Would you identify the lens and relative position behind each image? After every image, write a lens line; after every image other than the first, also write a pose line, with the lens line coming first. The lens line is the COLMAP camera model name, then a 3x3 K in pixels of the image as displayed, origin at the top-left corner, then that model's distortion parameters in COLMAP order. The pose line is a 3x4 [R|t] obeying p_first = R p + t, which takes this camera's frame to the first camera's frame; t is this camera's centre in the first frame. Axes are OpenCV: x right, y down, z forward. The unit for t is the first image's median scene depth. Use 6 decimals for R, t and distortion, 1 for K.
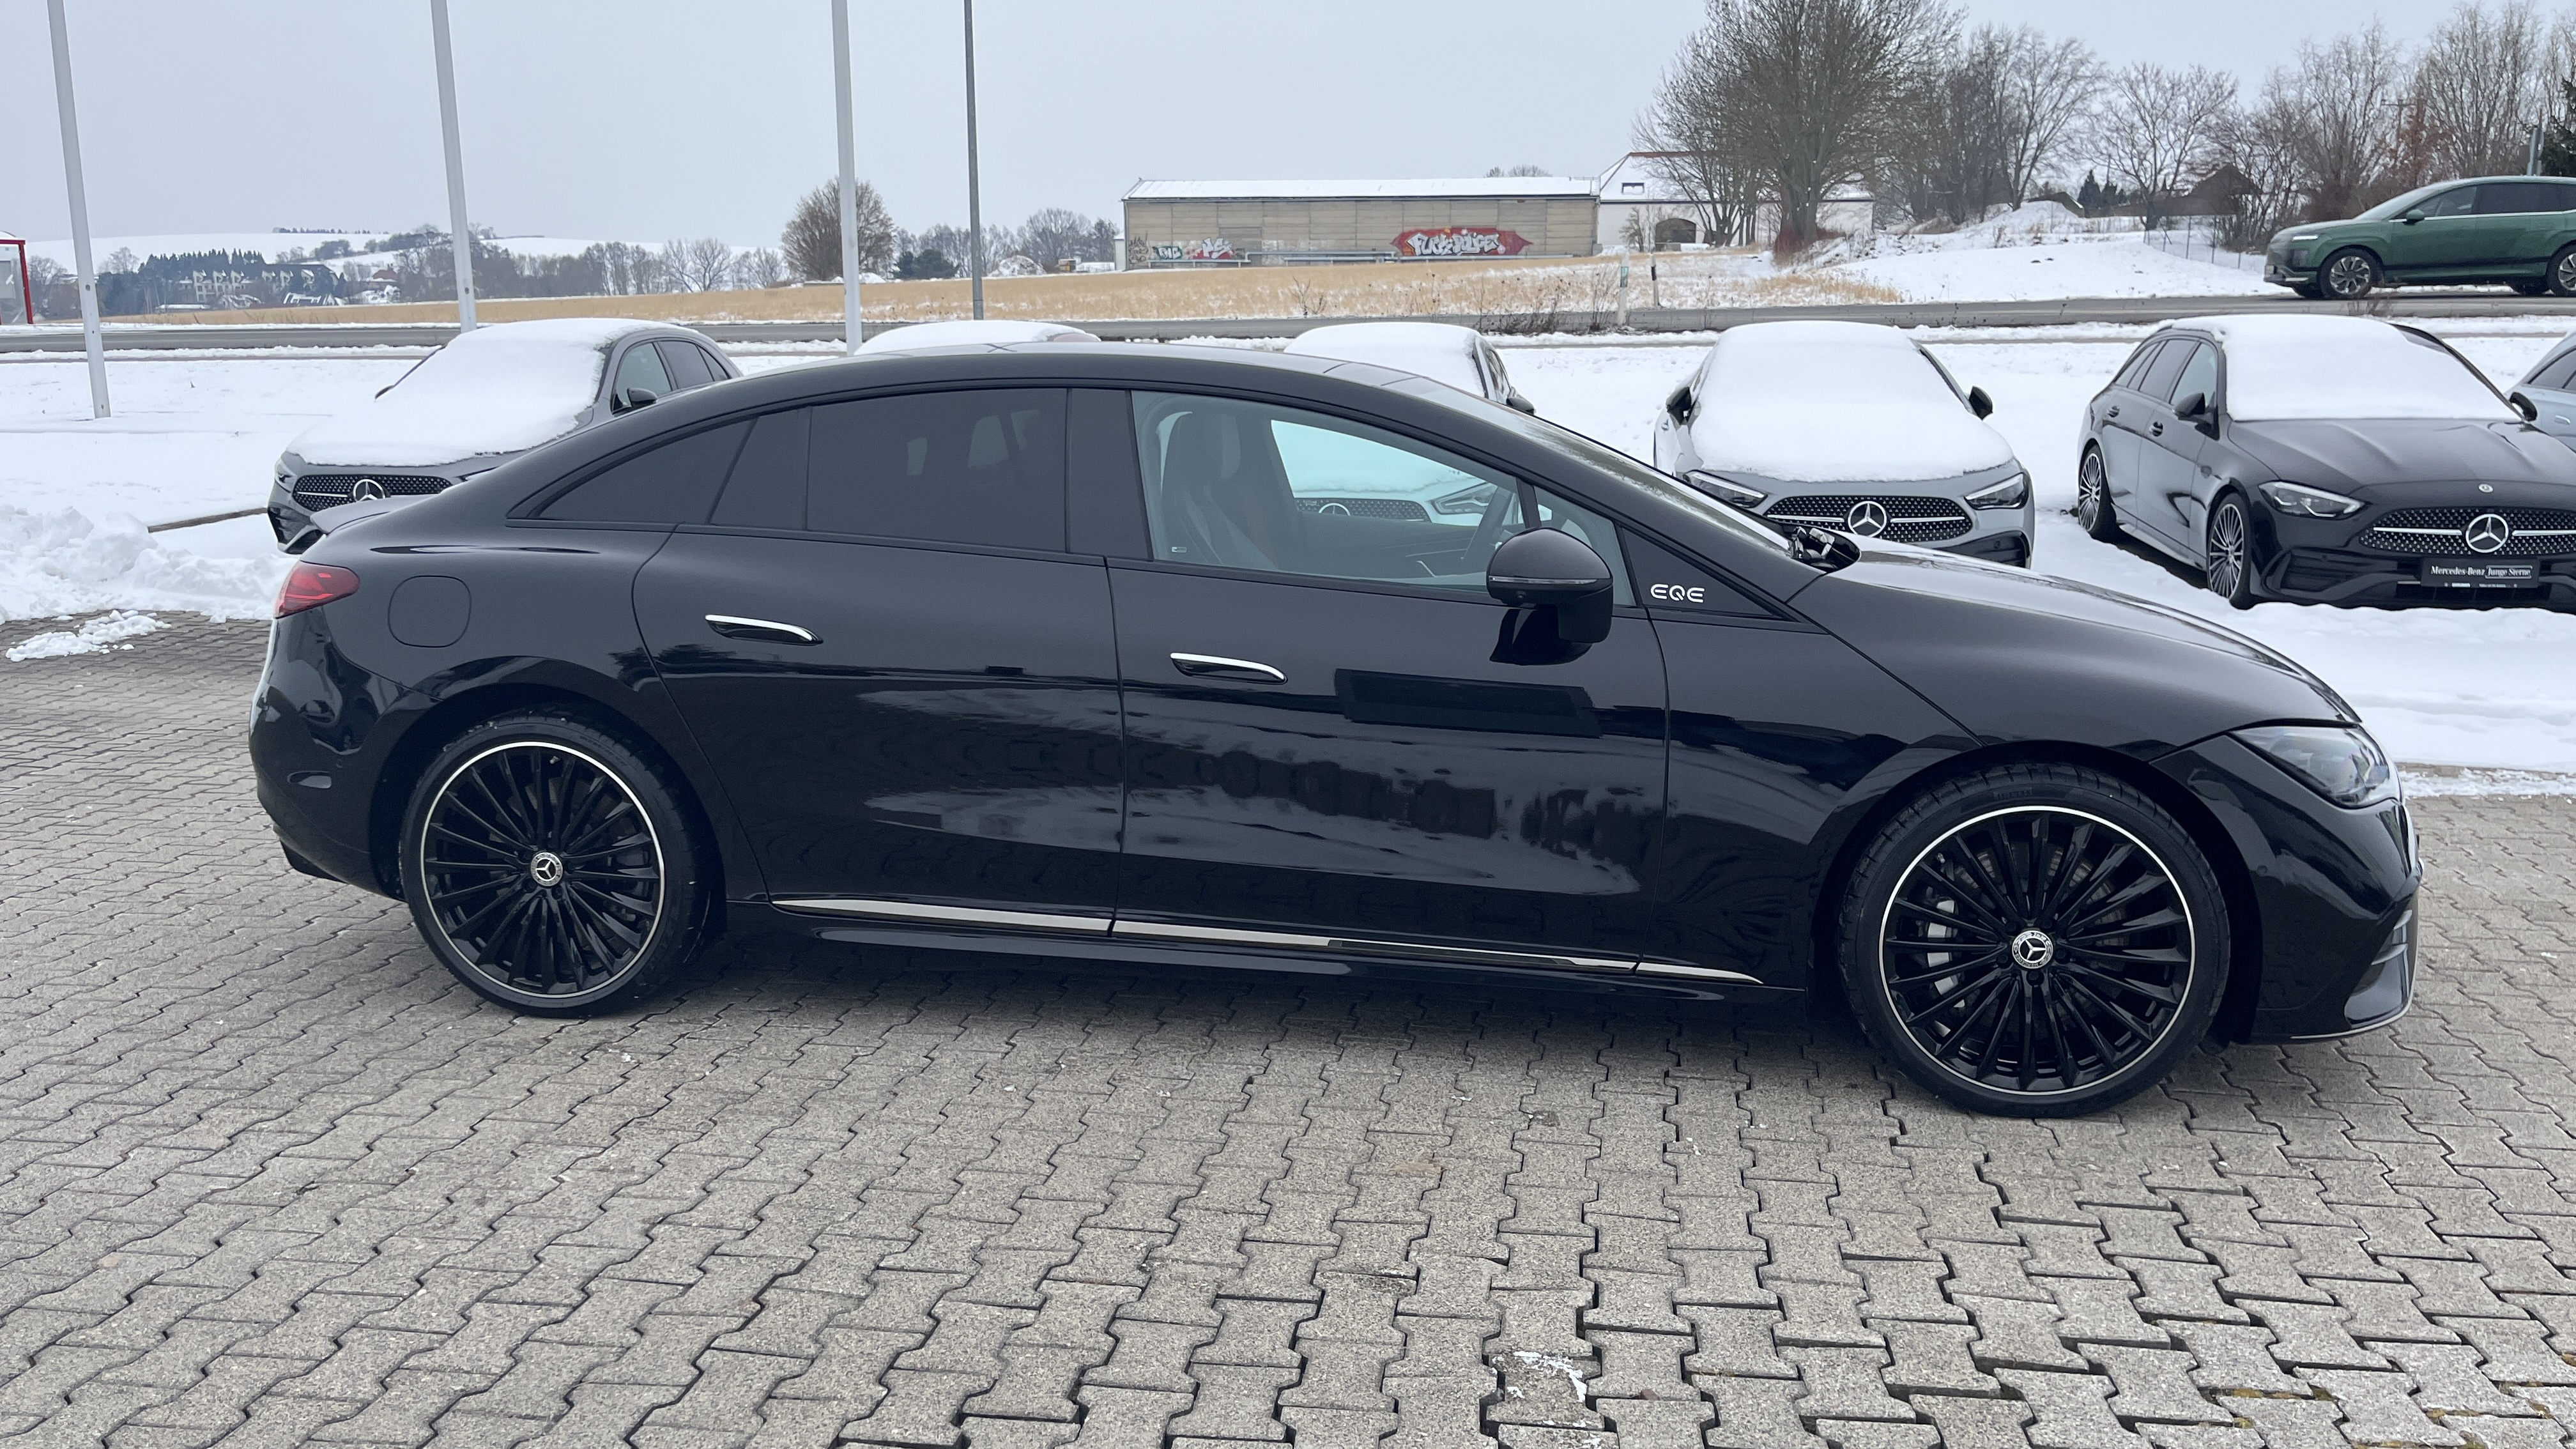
lens RADIAL K [[1948.2, 0, 1300.7], [0, 1948.2, 729.4], [0, 0, 1]] dist [0.069467, -0.089237]
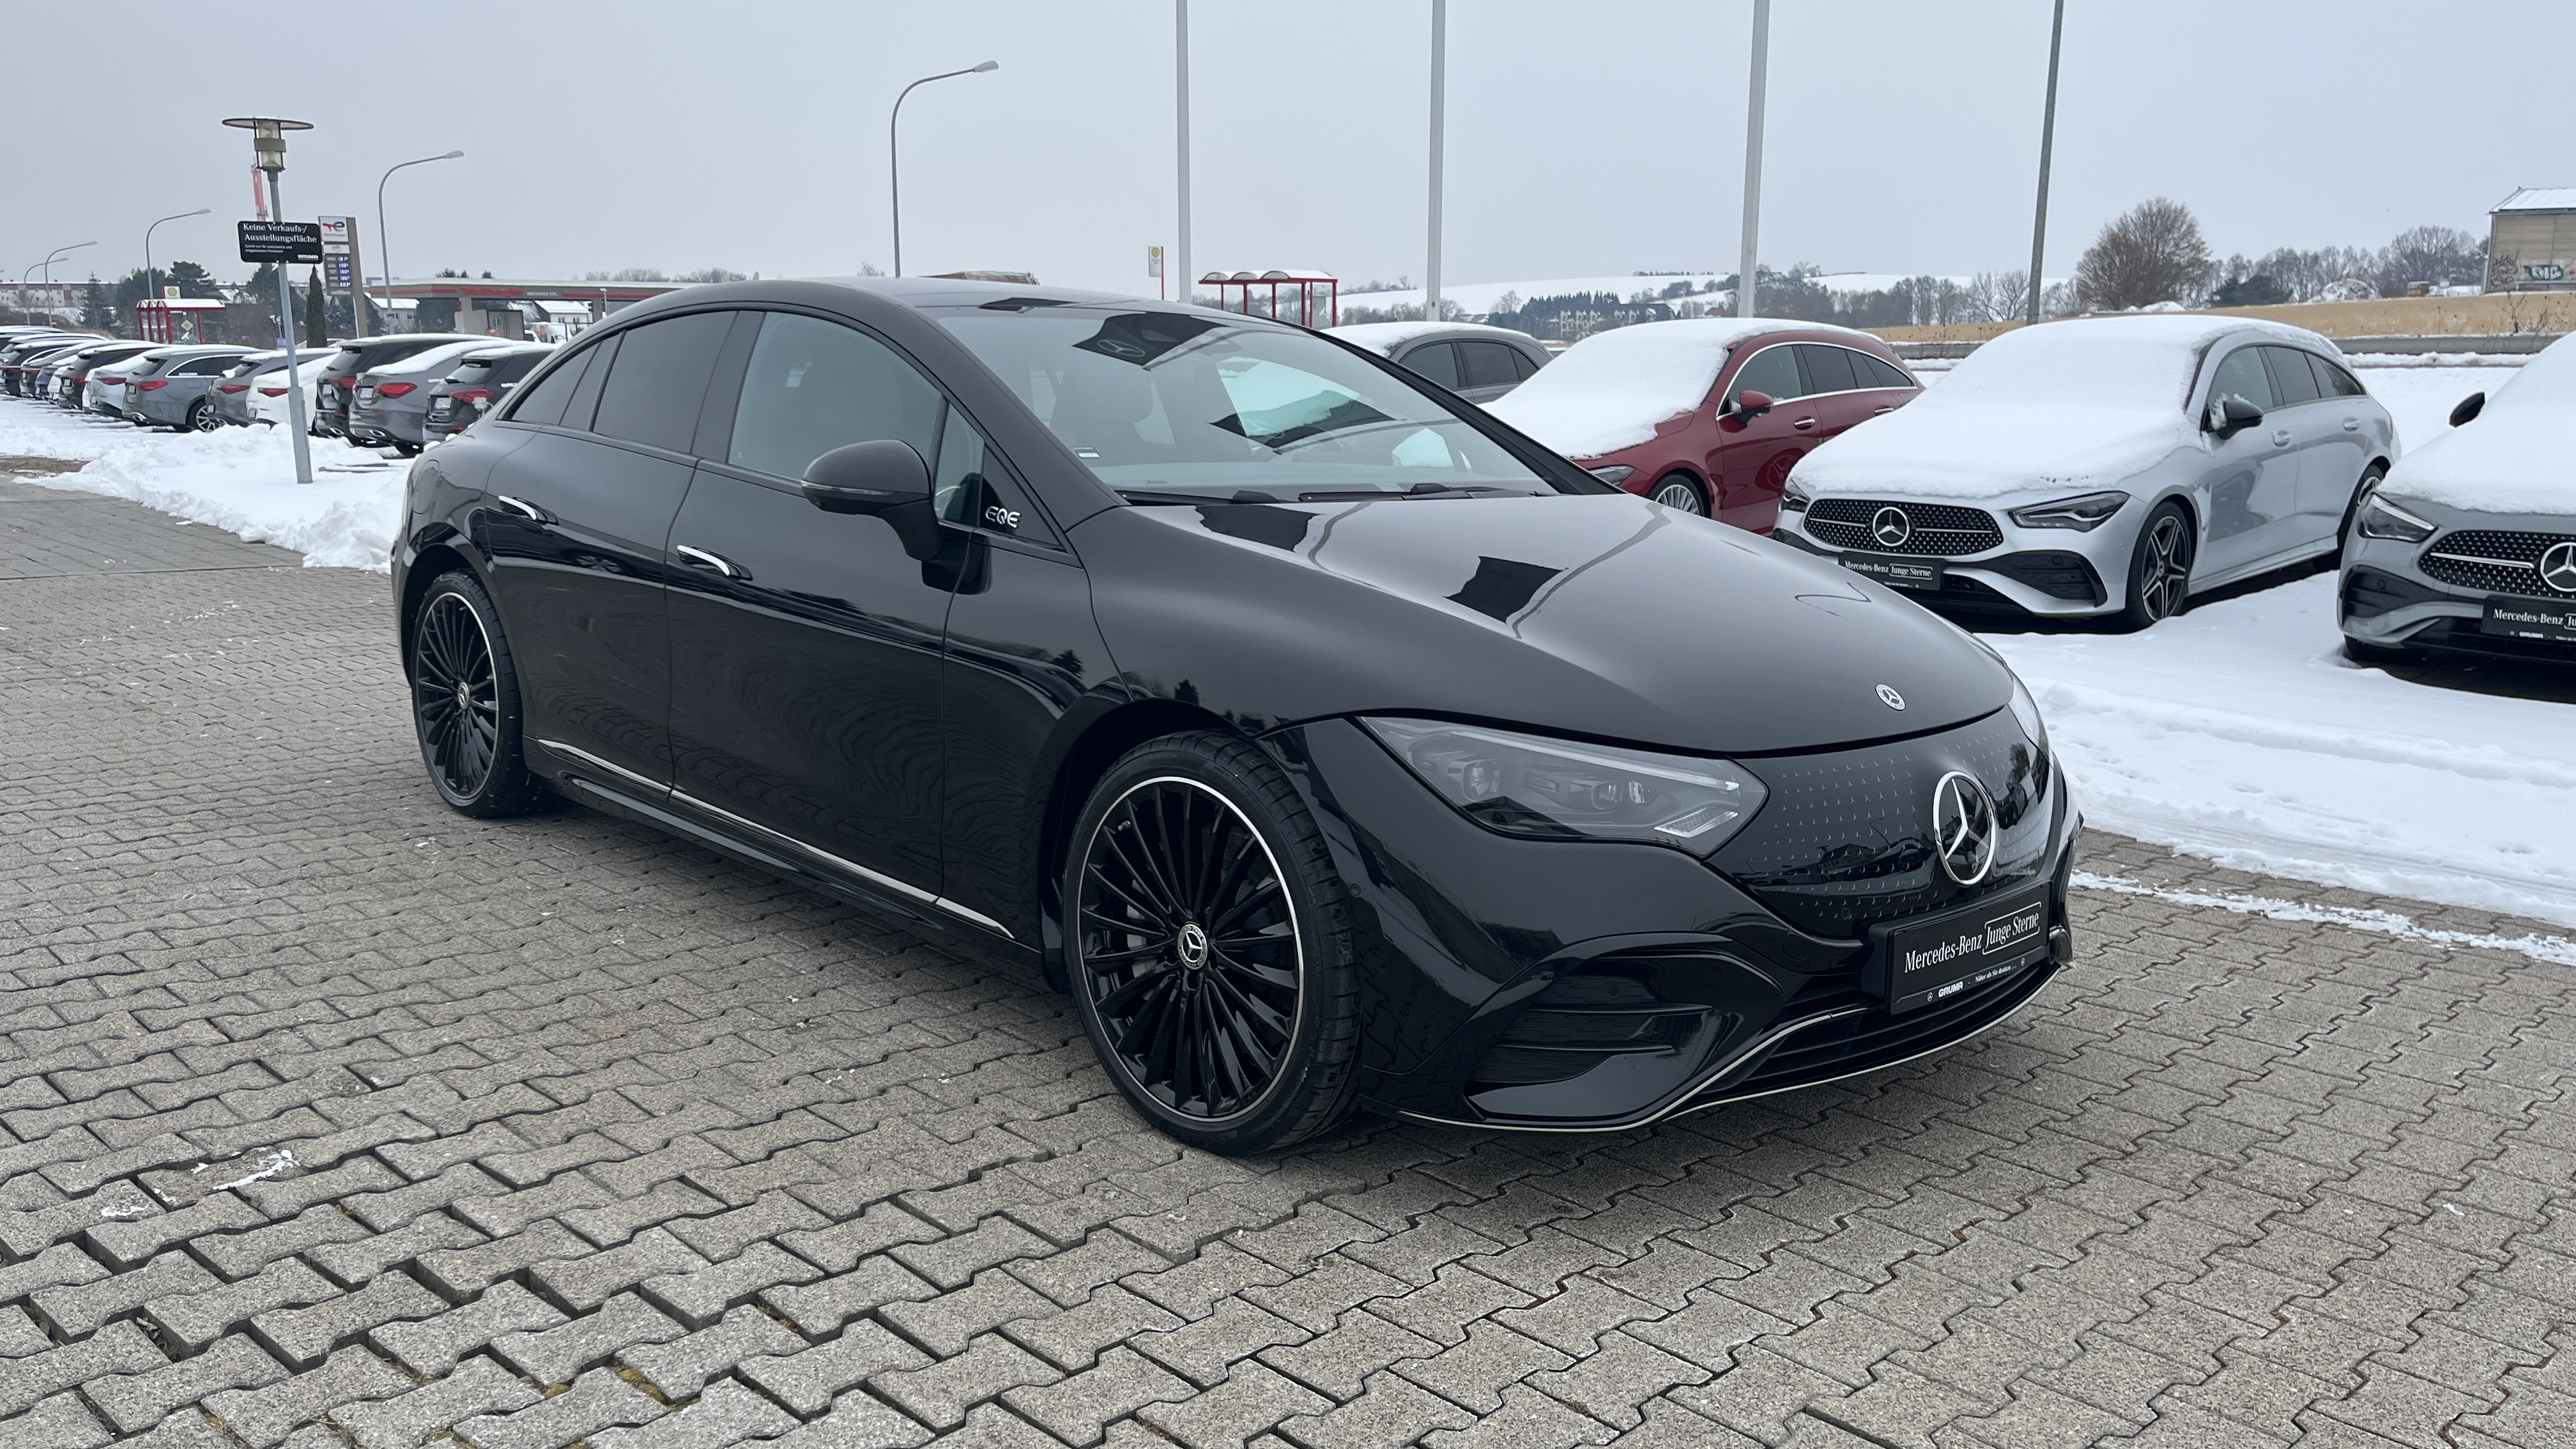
lens RADIAL K [[1948.2, 0, 1288.4], [0, 1948.2, 732.1], [0, 0, 1]] dist [0.069467, -0.089237]
pose [[0.802764, 0.121296, -0.583830, 0.832685], [-0.130129, 0.991130, 0.026988, -0.008843], [0.581924, 0.054308, 0.811428, 0.305282]]
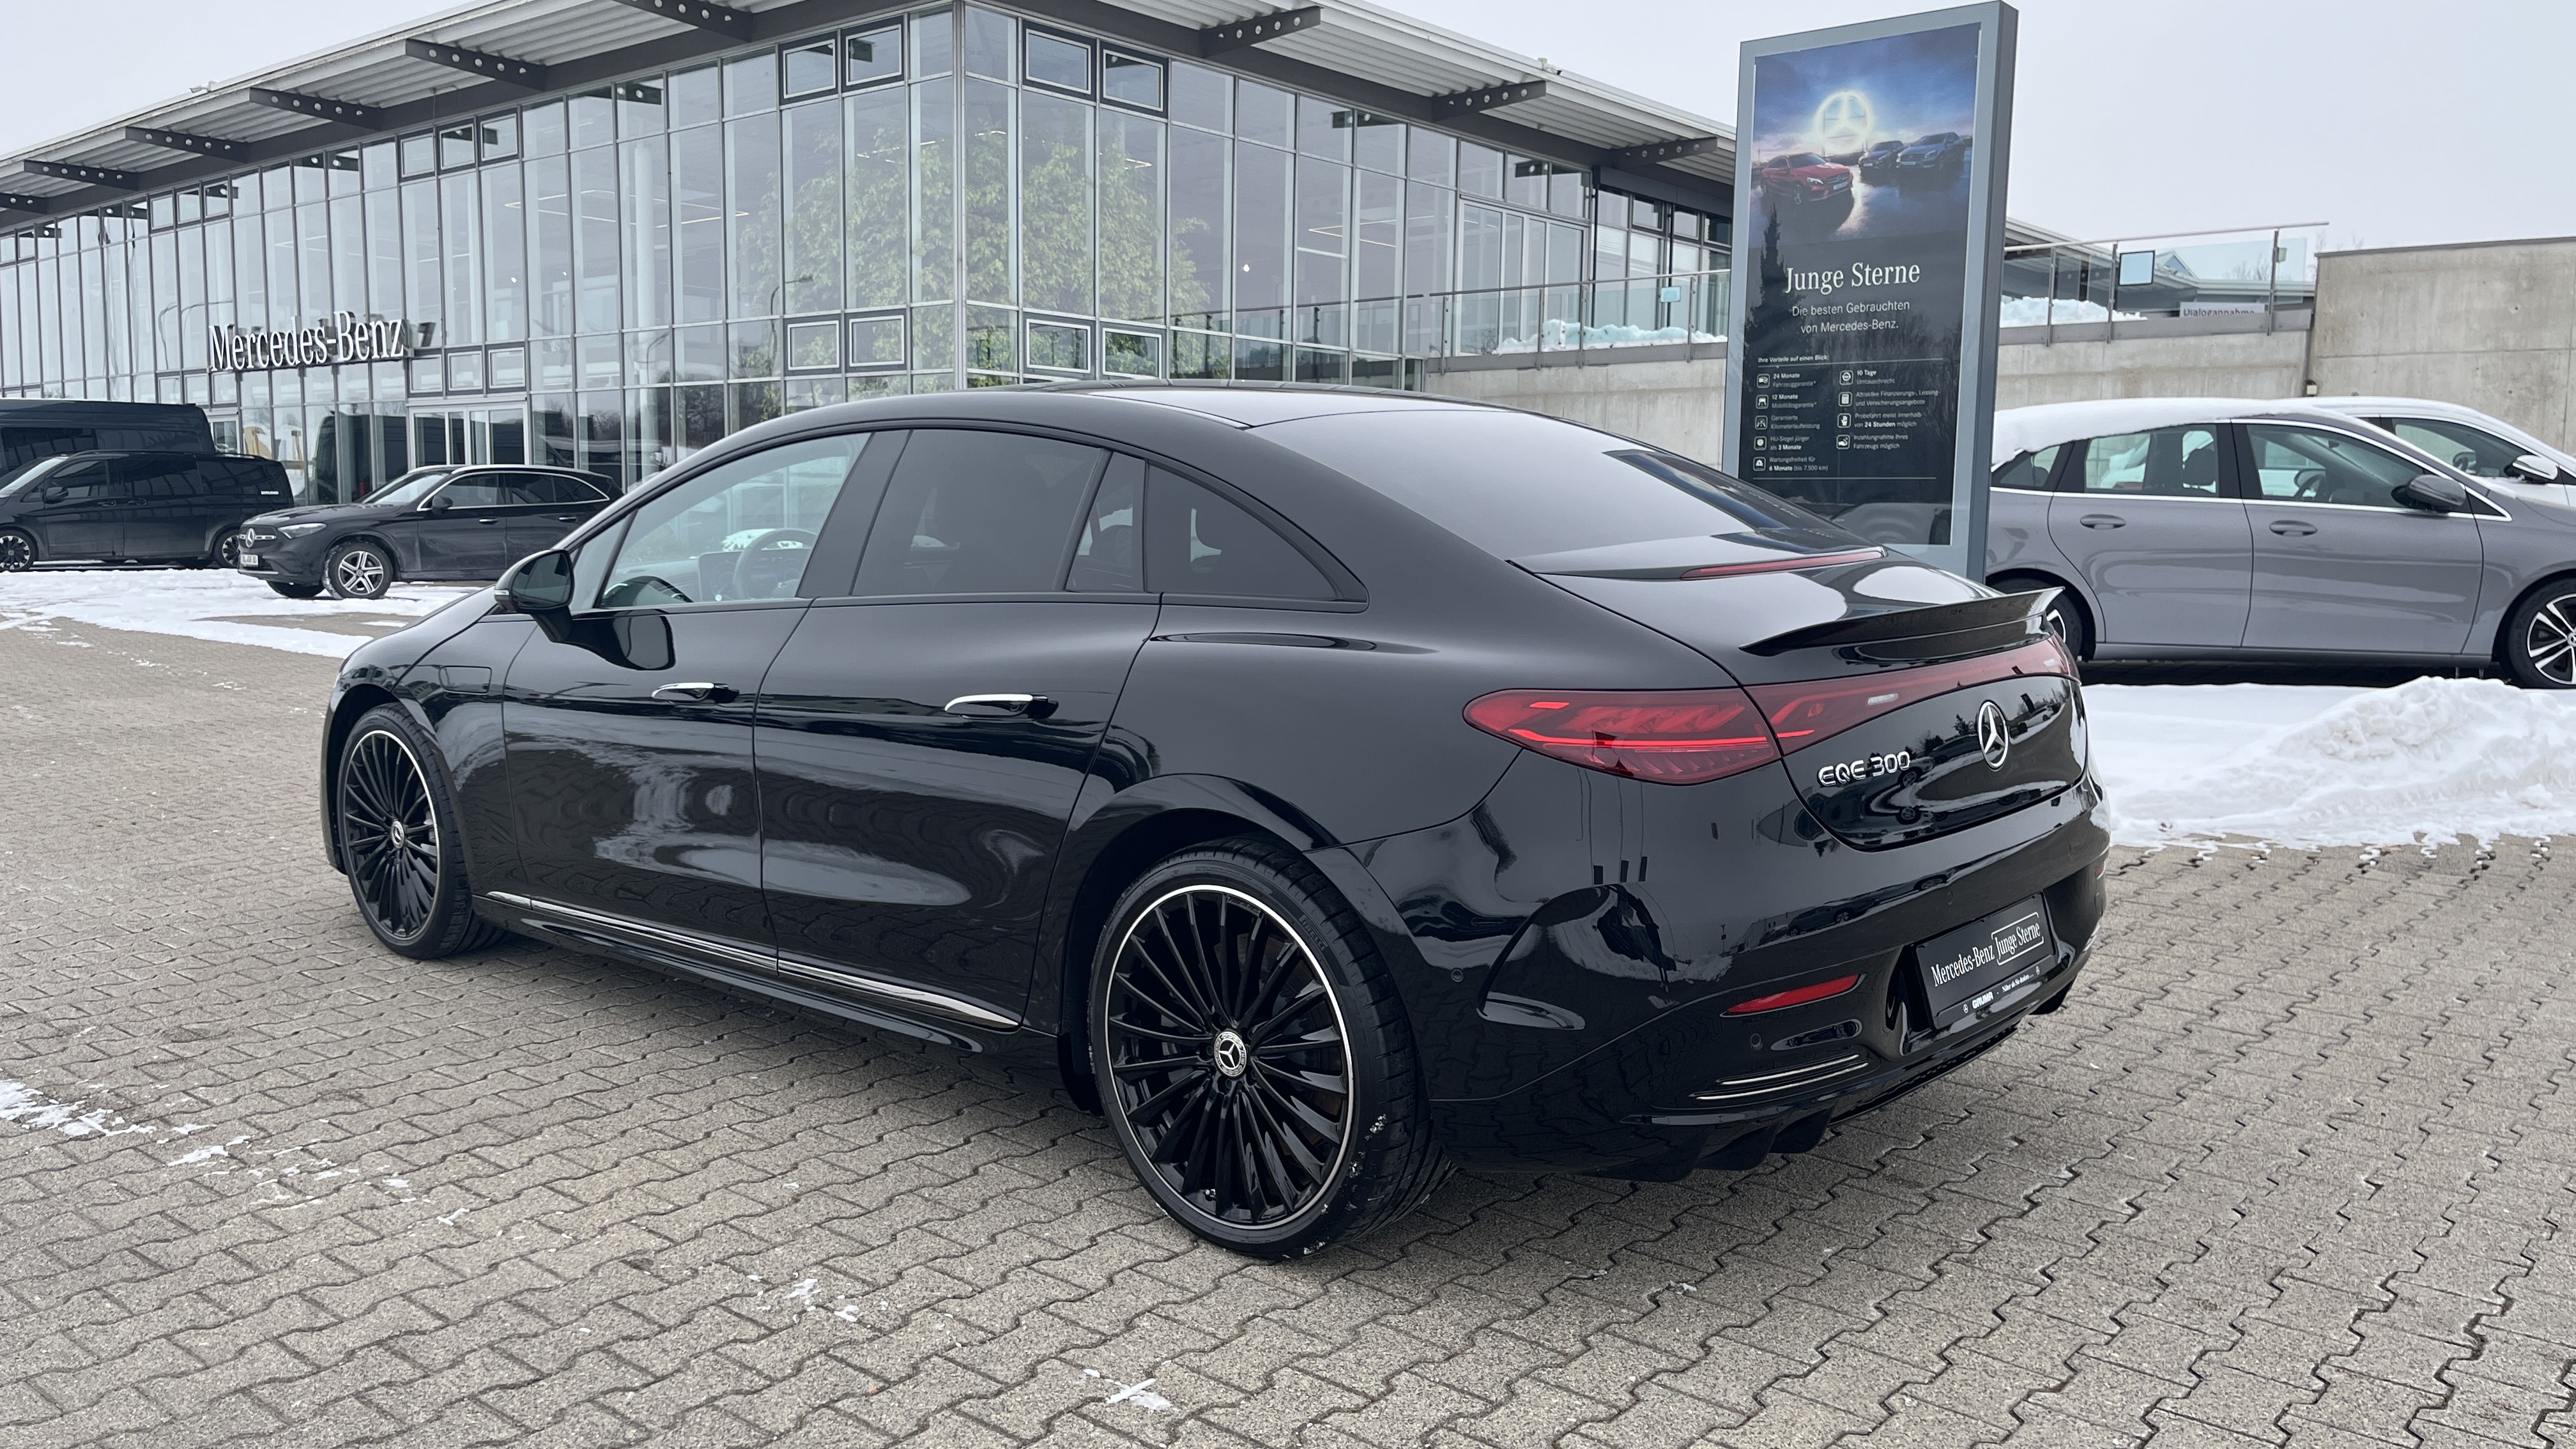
lens RADIAL K [[1948.2, 0, 1282.2], [0, 1948.2, 725.8], [0, 0, 1]] dist [0.069467, -0.089237]
pose [[-0.846713, -0.068364, 0.527639, -0.764144], [0.101888, 0.952522, 0.286915, -0.358516], [-0.522203, 0.296694, -0.799548, 2.088563]]
